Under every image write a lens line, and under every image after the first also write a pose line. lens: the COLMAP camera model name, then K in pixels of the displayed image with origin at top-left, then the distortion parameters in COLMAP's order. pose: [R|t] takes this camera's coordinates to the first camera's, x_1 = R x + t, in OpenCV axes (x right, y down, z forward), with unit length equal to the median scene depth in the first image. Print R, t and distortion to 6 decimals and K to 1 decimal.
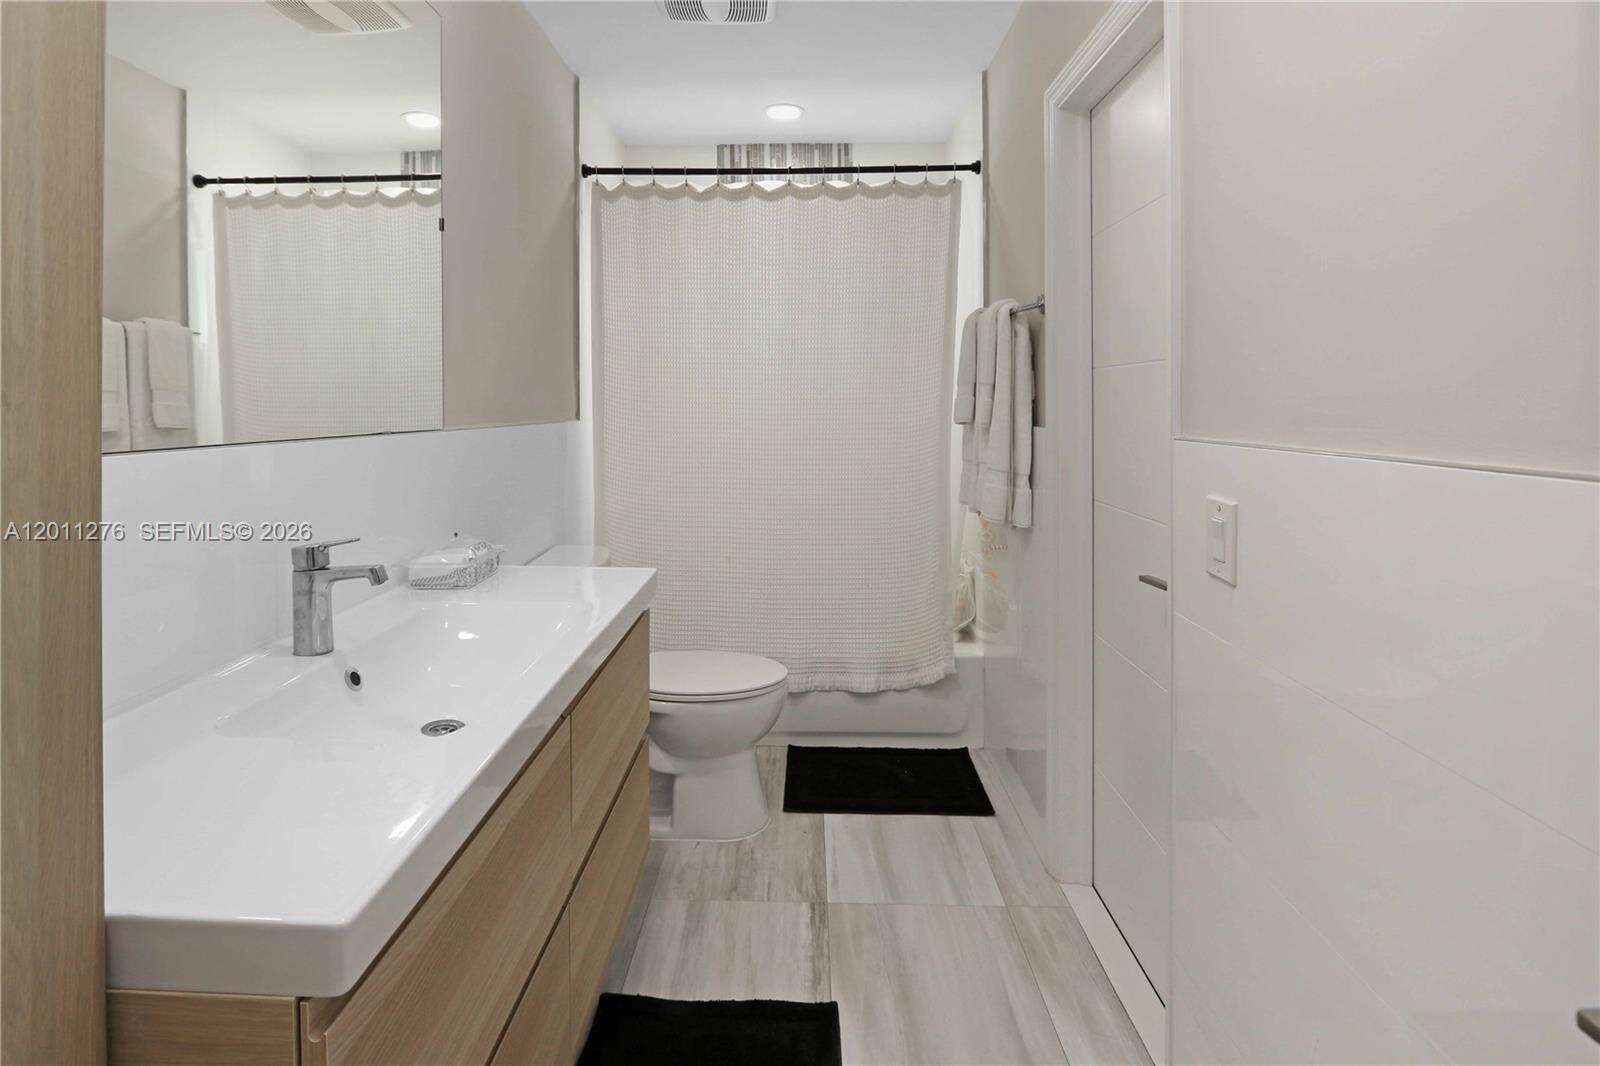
lens RADIAL K [[812.5, 0, 797.2], [0, 812.5, 407.0], [0, 0, 1]] dist [-0.010680, 0.000746]
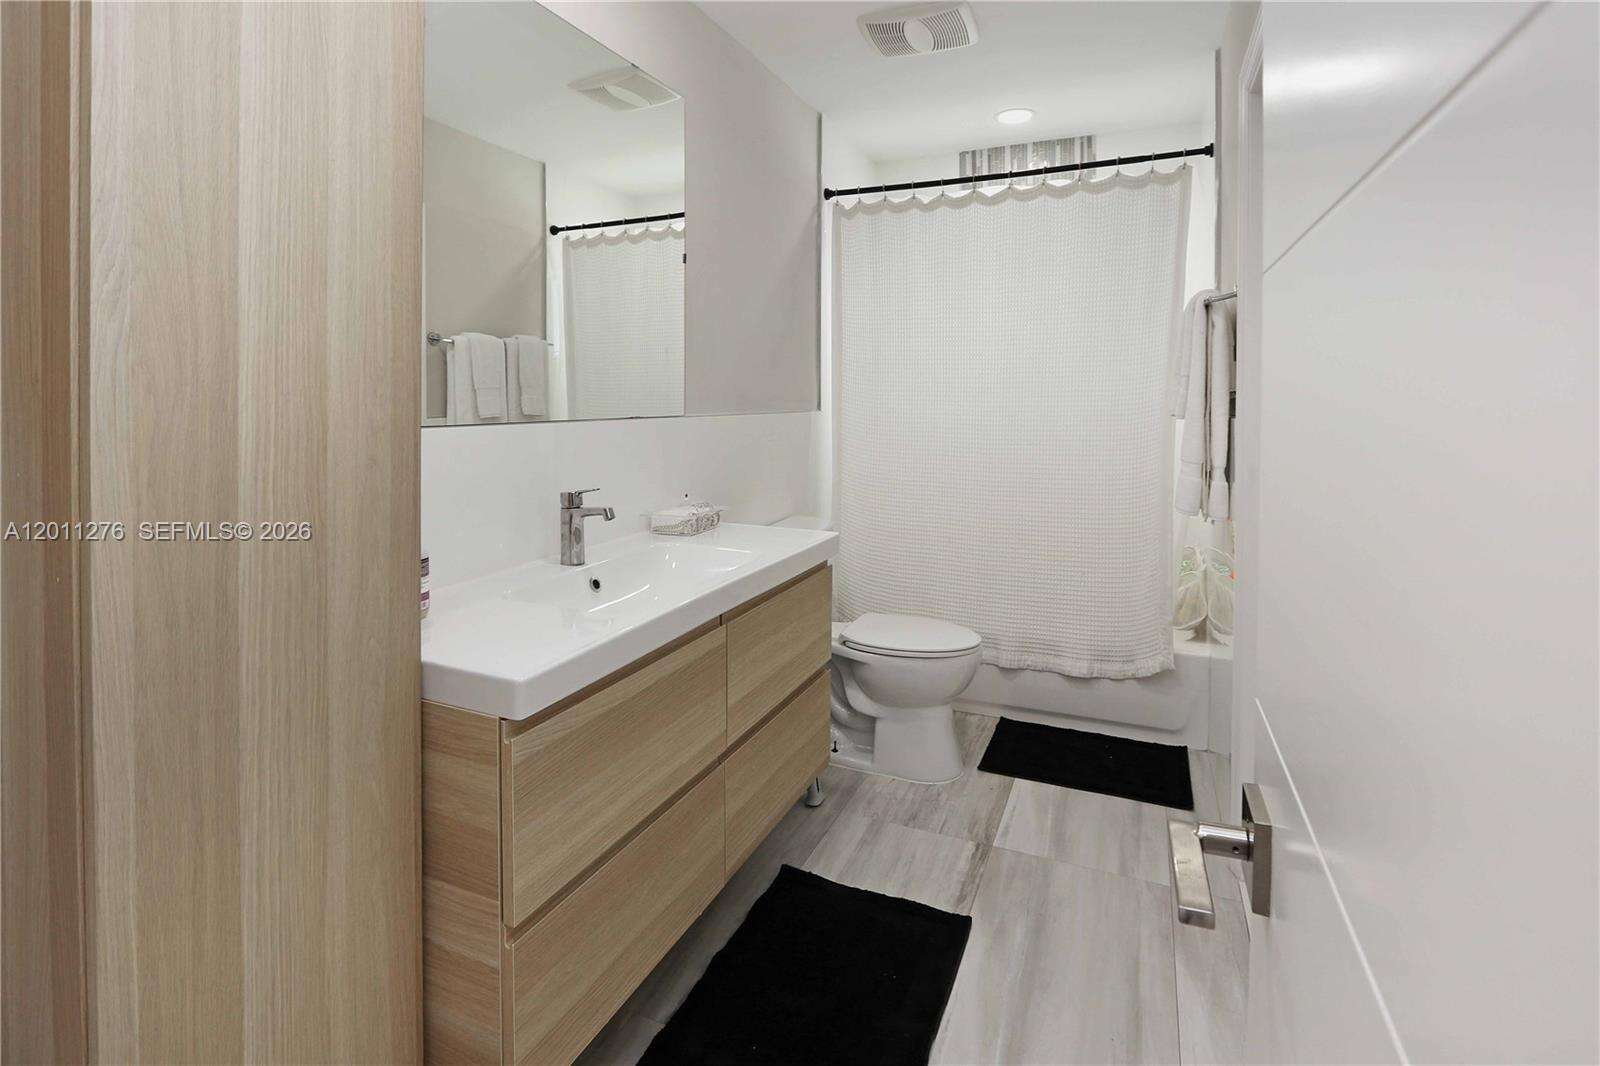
lens RADIAL K [[807.7, 0, 776.7], [0, 807.7, 397.9], [0, 0, 1]] dist [-0.013401, 0.000992]
pose [[0.919049, -0.001643, -0.394140, 0.162666], [0.000338, 0.999994, -0.003380, 0.002456], [0.394143, 0.002973, 0.919044, -0.104618]]
